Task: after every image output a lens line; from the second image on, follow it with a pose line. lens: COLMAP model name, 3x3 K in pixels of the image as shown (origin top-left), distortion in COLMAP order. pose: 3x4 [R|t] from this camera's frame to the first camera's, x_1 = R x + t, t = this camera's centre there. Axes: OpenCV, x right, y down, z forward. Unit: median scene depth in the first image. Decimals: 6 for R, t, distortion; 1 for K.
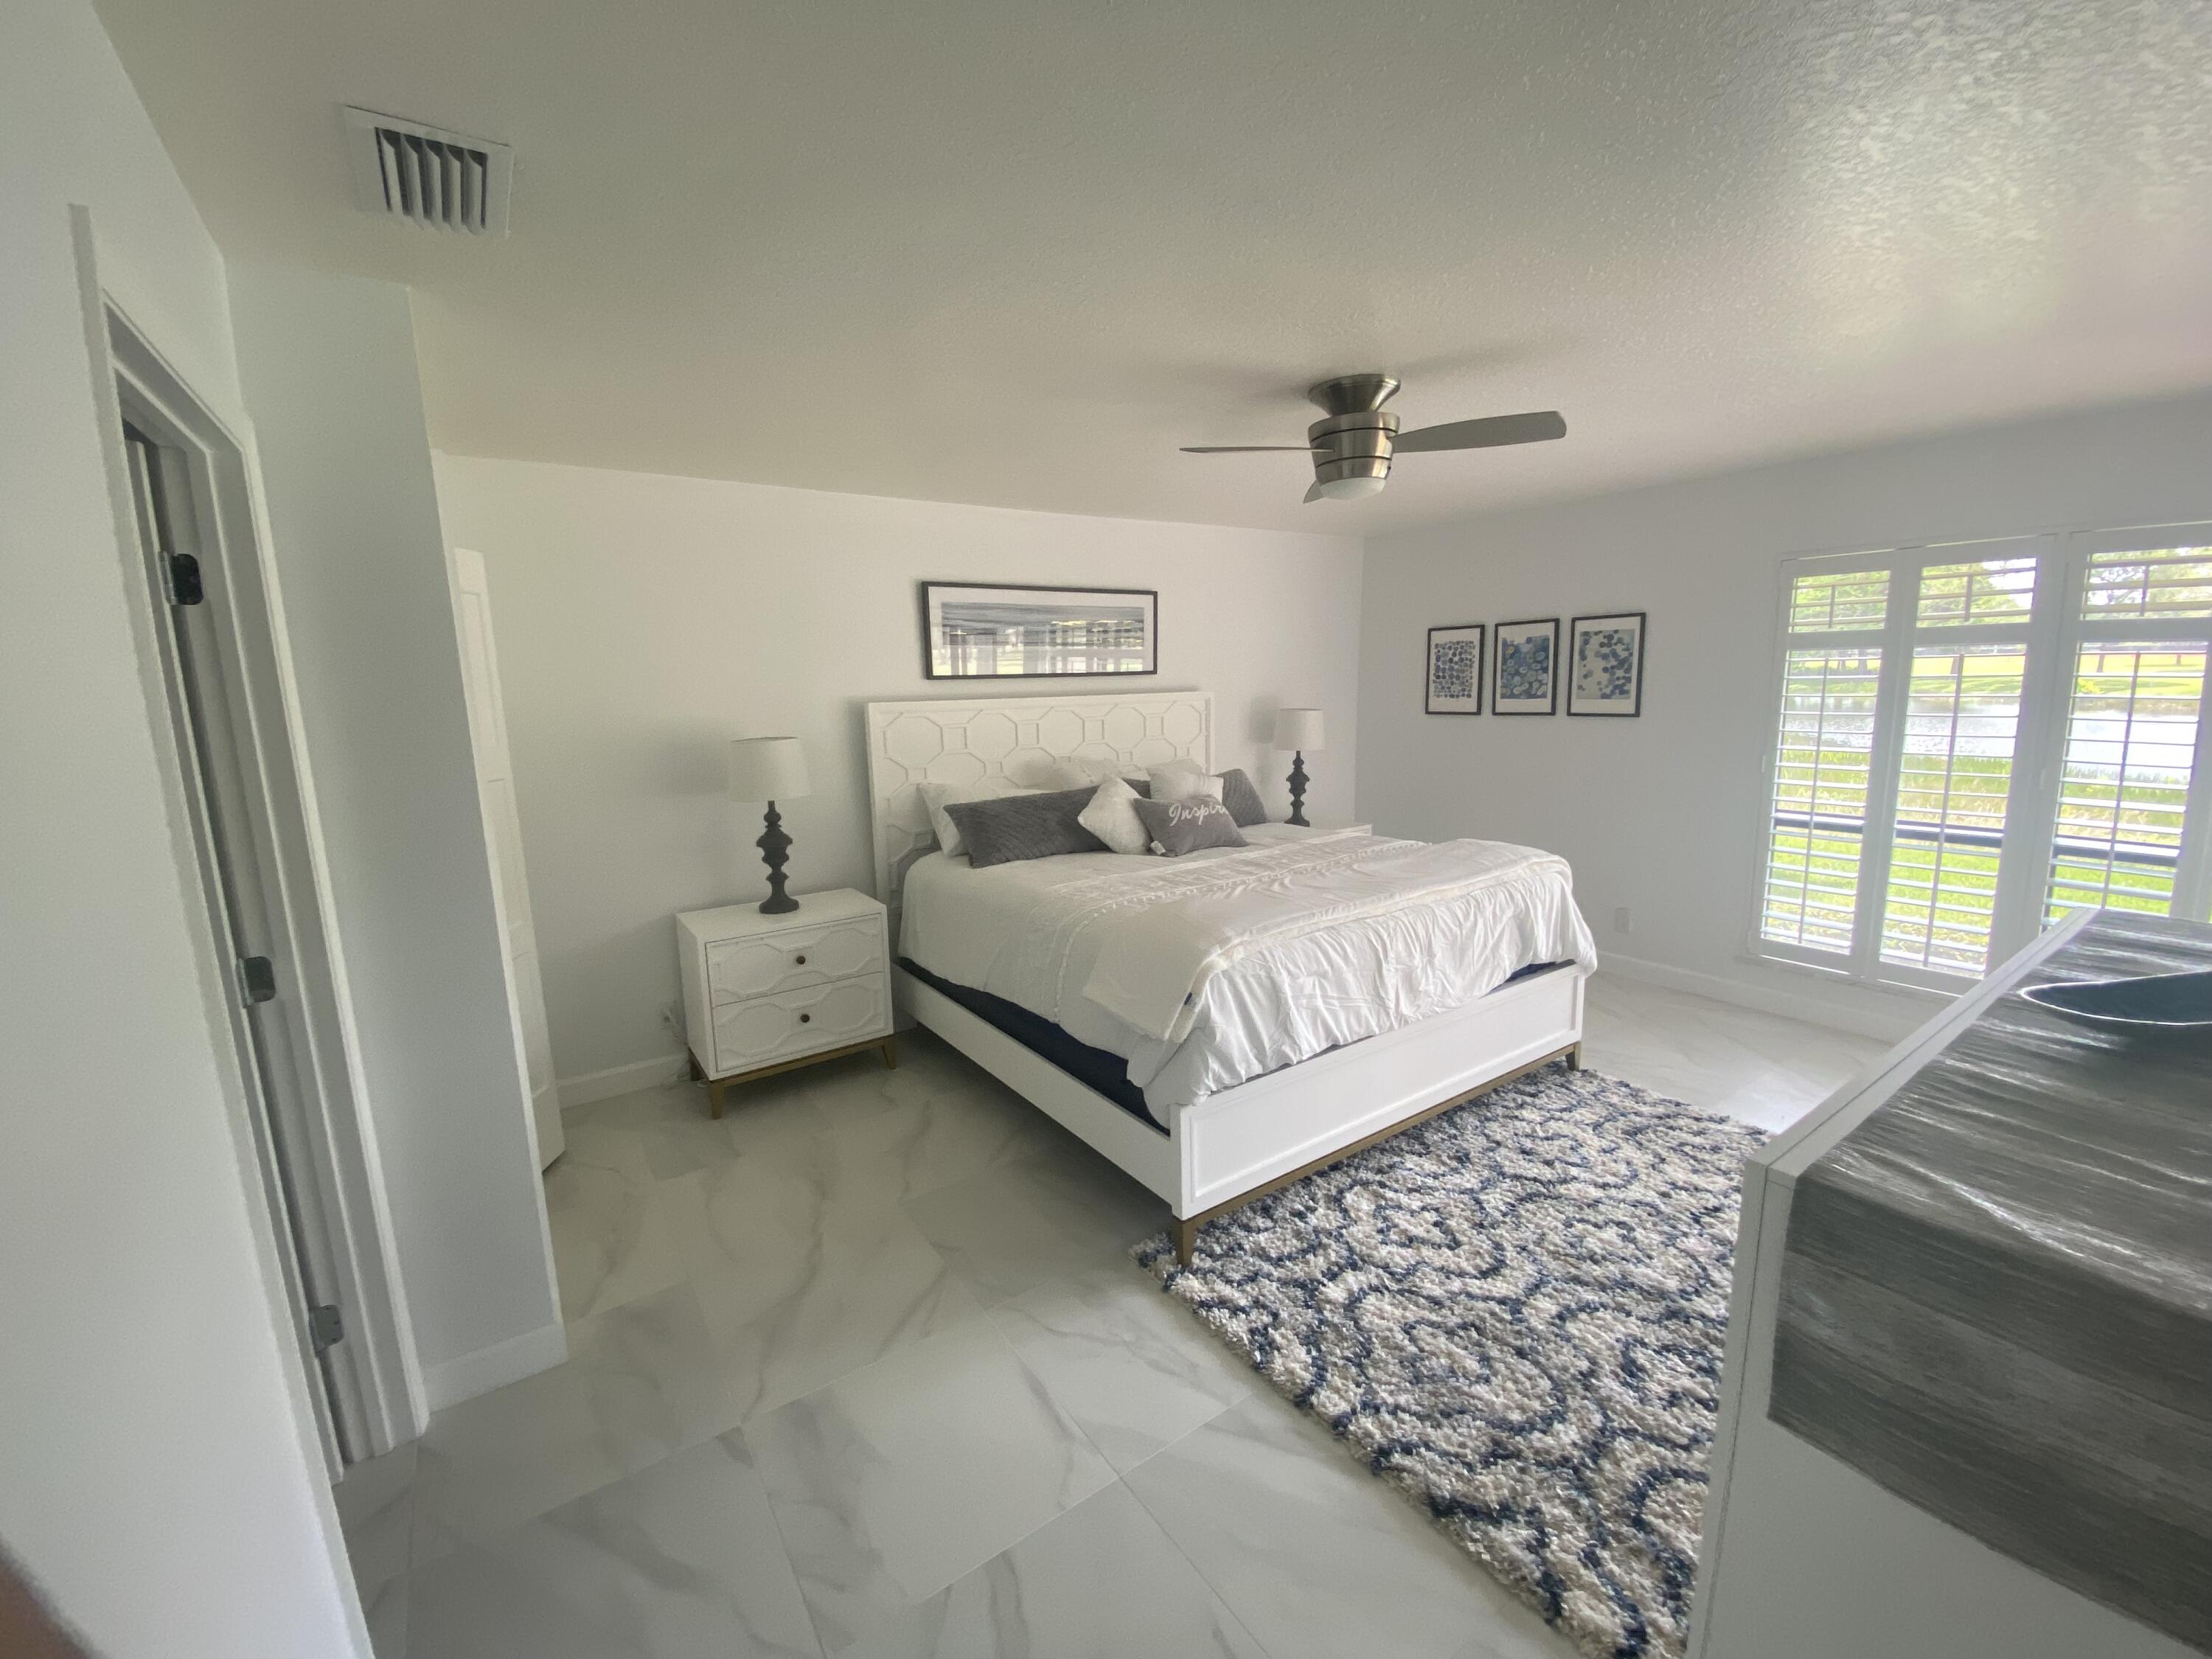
lens RADIAL K [[903.7, 0, 1100.1], [0, 903.7, 833.8], [0, 0, 1]] dist [0.000251, -0.008413]
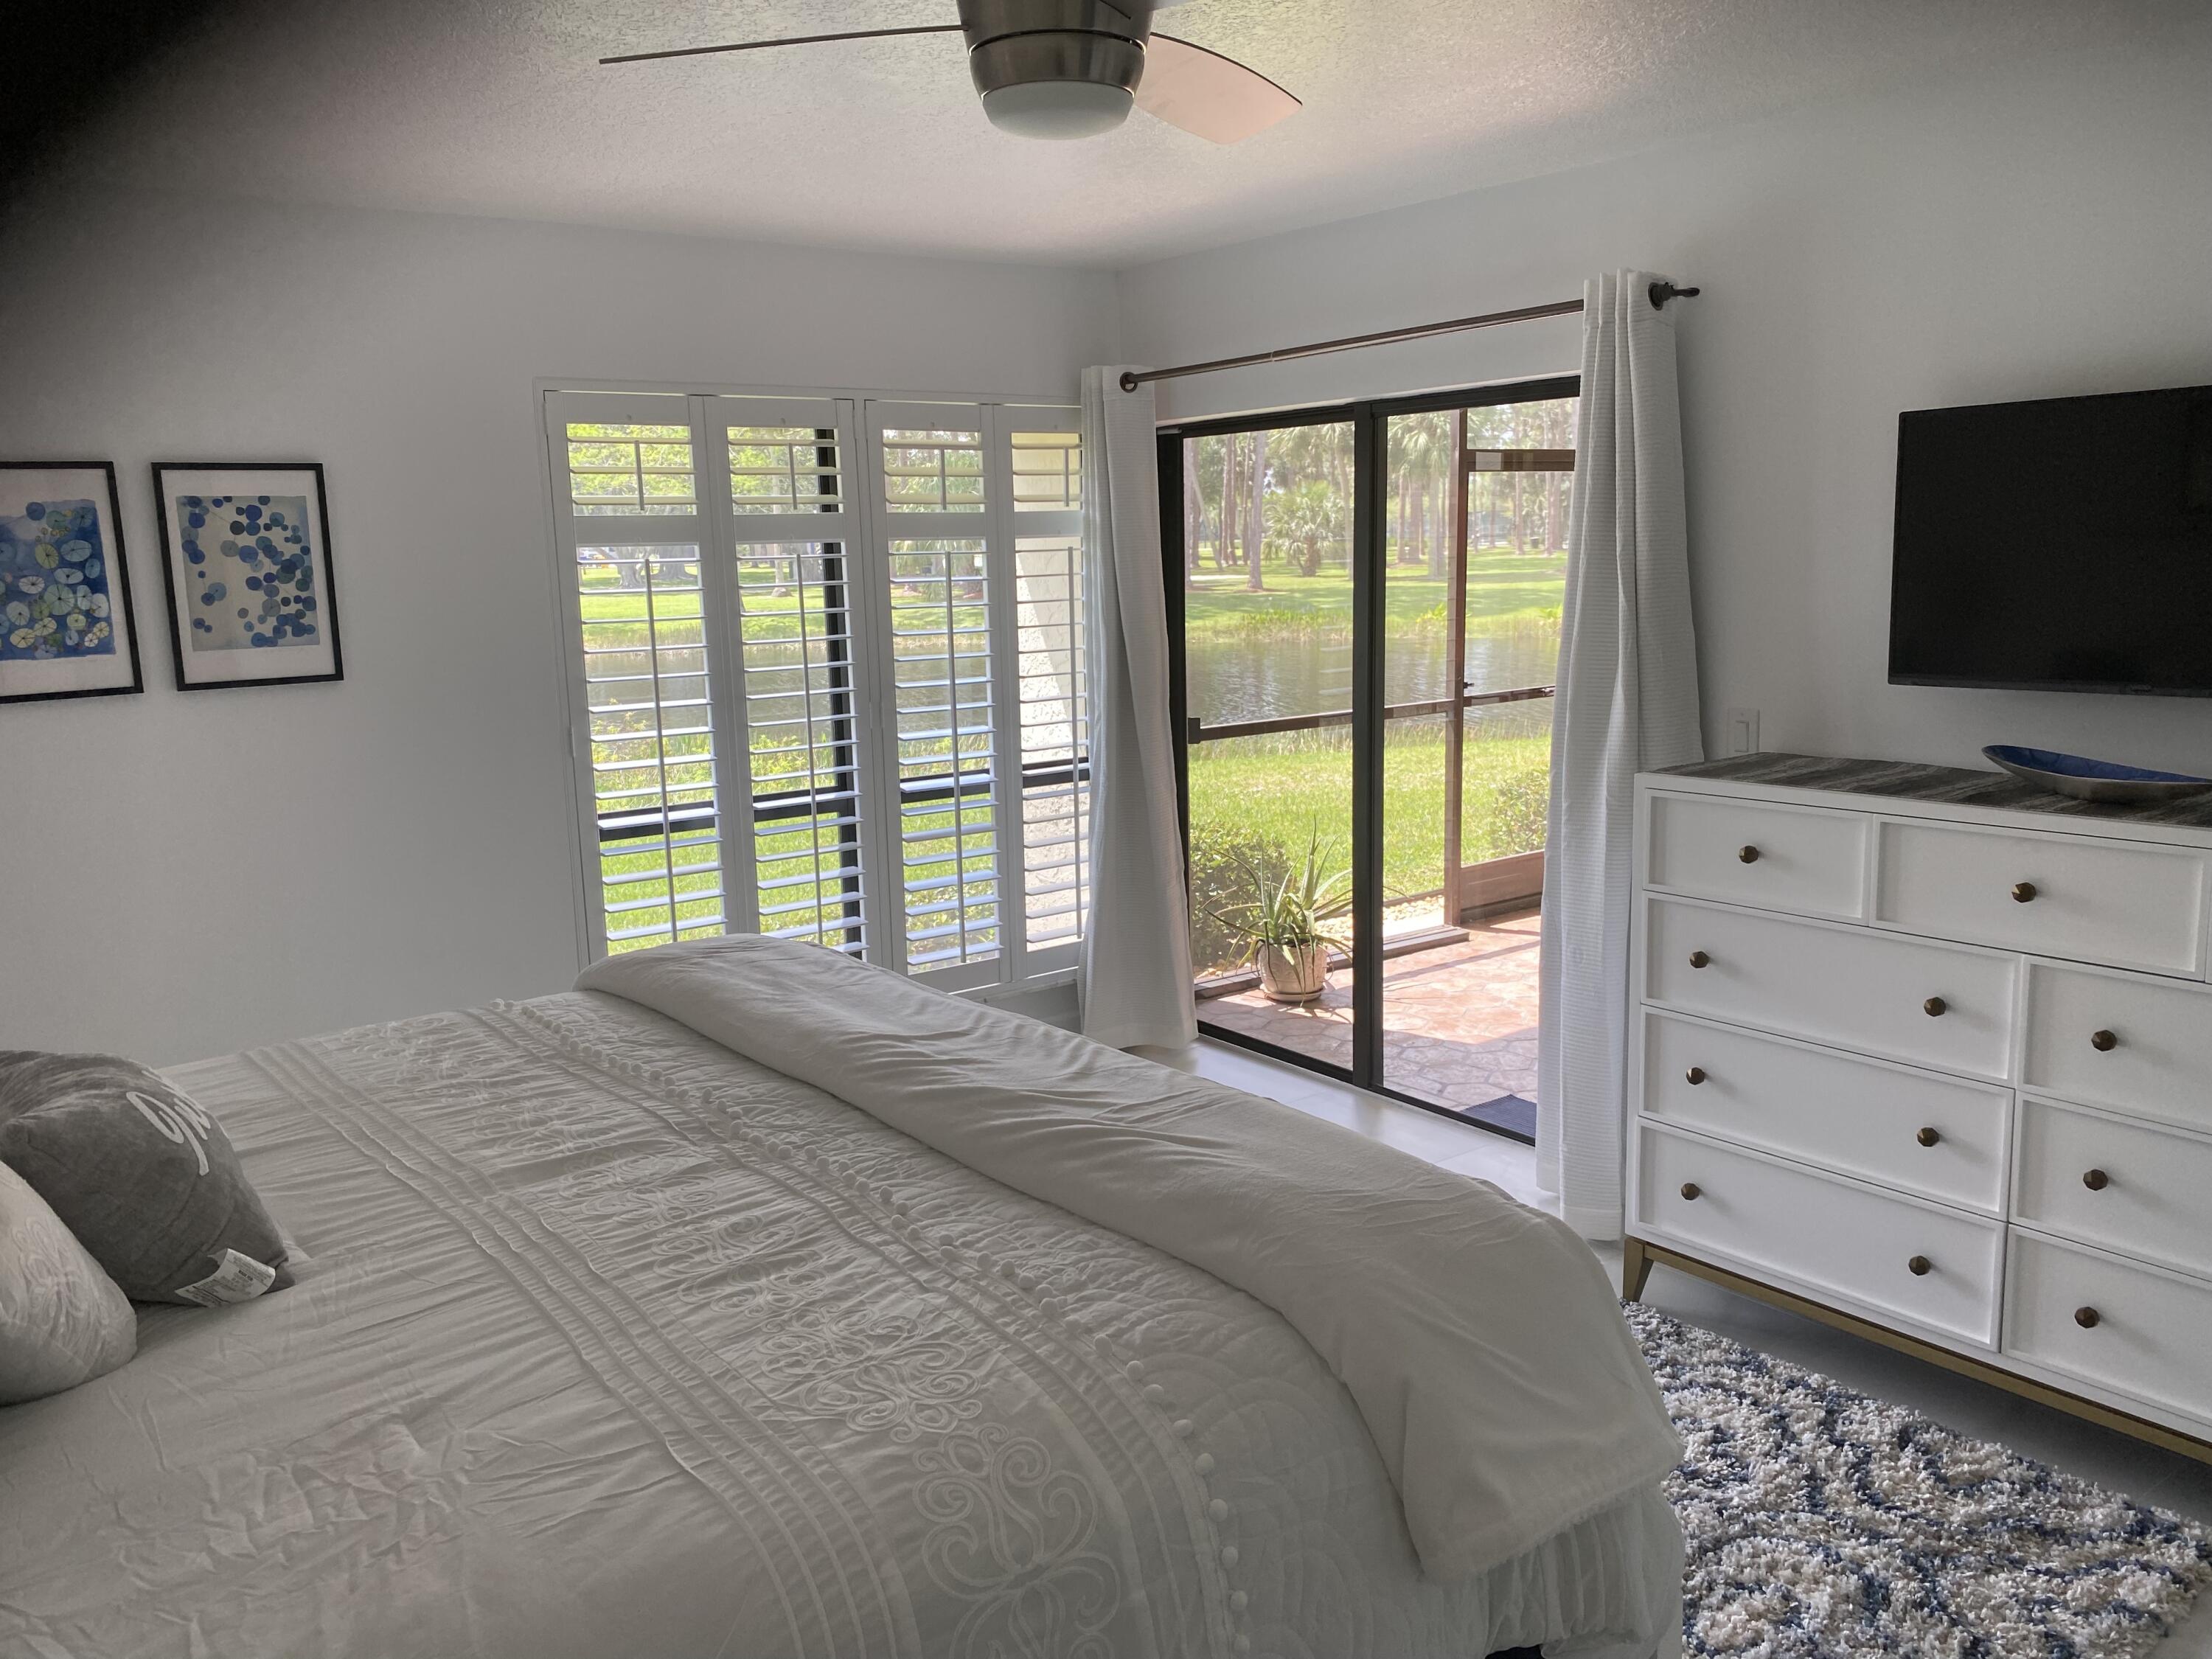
lens RADIAL K [[1689.6, 0, 1106.0], [0, 1689.6, 829.5], [0, 0, 1]] dist [0.008448, 0.009863]
pose [[-0.039569, -0.140449, 0.989297, -0.319630], [0.196205, 0.969706, 0.145515, -0.101852], [-0.979764, 0.199862, -0.010814, 0.616414]]
